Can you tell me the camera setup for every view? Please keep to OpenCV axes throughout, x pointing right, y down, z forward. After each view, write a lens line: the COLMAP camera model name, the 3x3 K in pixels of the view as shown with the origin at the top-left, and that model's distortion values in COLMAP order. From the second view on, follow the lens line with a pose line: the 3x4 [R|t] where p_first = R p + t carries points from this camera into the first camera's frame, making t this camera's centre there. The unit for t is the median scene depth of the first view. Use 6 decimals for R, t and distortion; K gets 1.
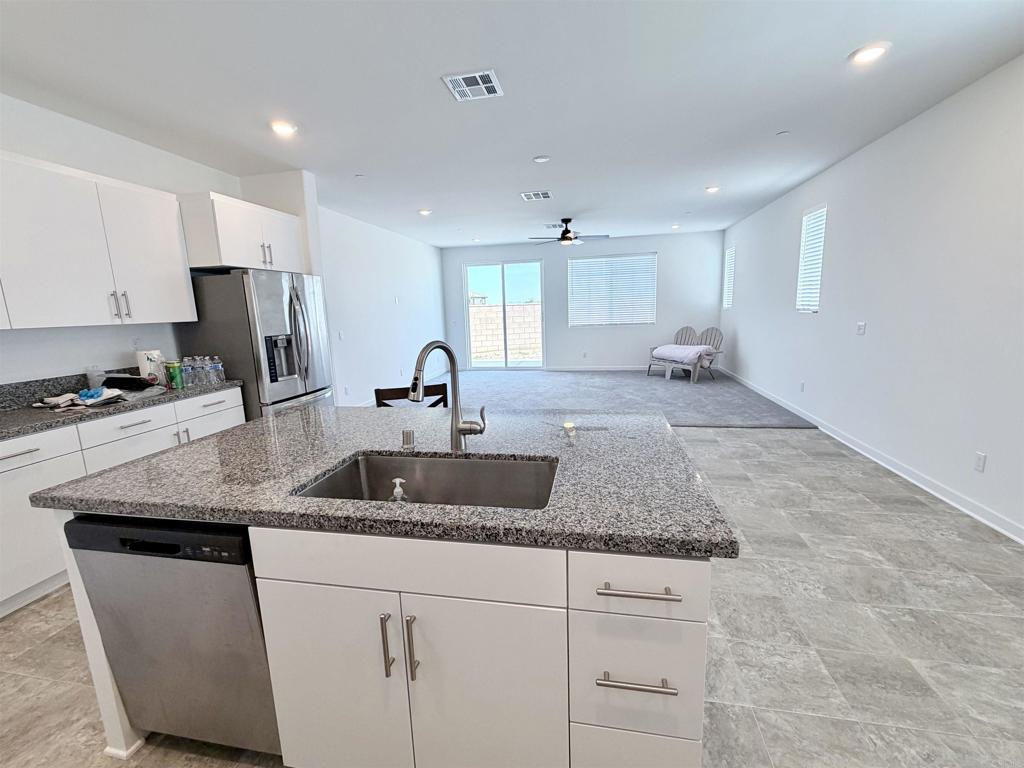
lens RADIAL K [[439.7, 0, 509.0], [0, 439.7, 385.4], [0, 0, 1]] dist [0.000230, -0.000746]
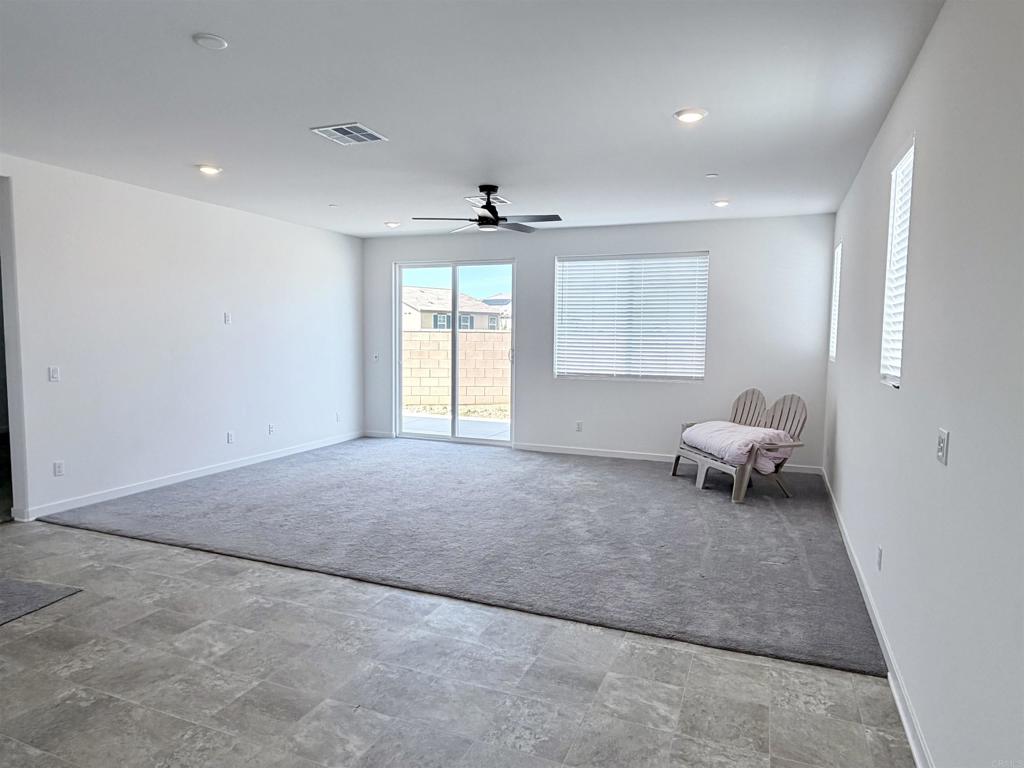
lens RADIAL K [[639.7, 0, 507.7], [0, 639.7, 388.4], [0, 0, 1]] dist [-0.000120, -0.002033]
pose [[0.981286, 0.061514, -0.182468, 0.510435], [-0.077166, 0.993808, -0.079949, -0.101595], [0.176420, 0.092533, 0.979956, 0.385973]]
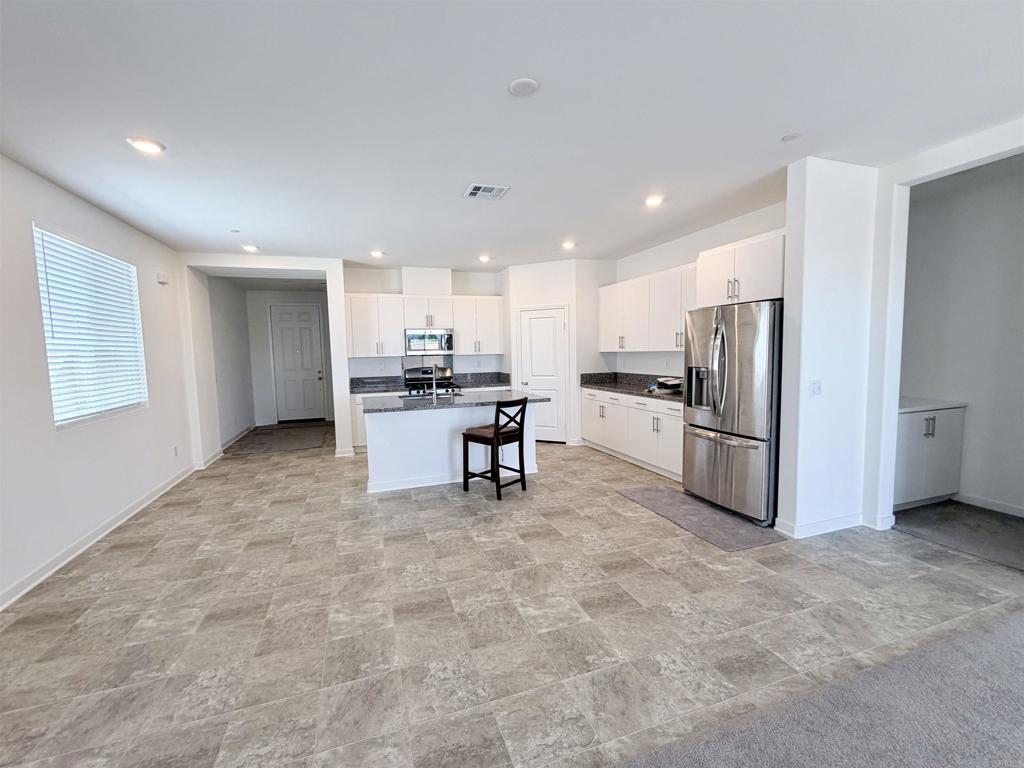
lens RADIAL K [[439.7, 0, 510.6], [0, 439.7, 385.0], [0, 0, 1]] dist [0.000230, -0.000746]
pose [[-0.857840, 0.093985, -0.505251, 0.372742], [-0.037904, 0.968887, 0.244584, -0.274641], [0.512518, 0.228965, -0.827587, 1.437893]]
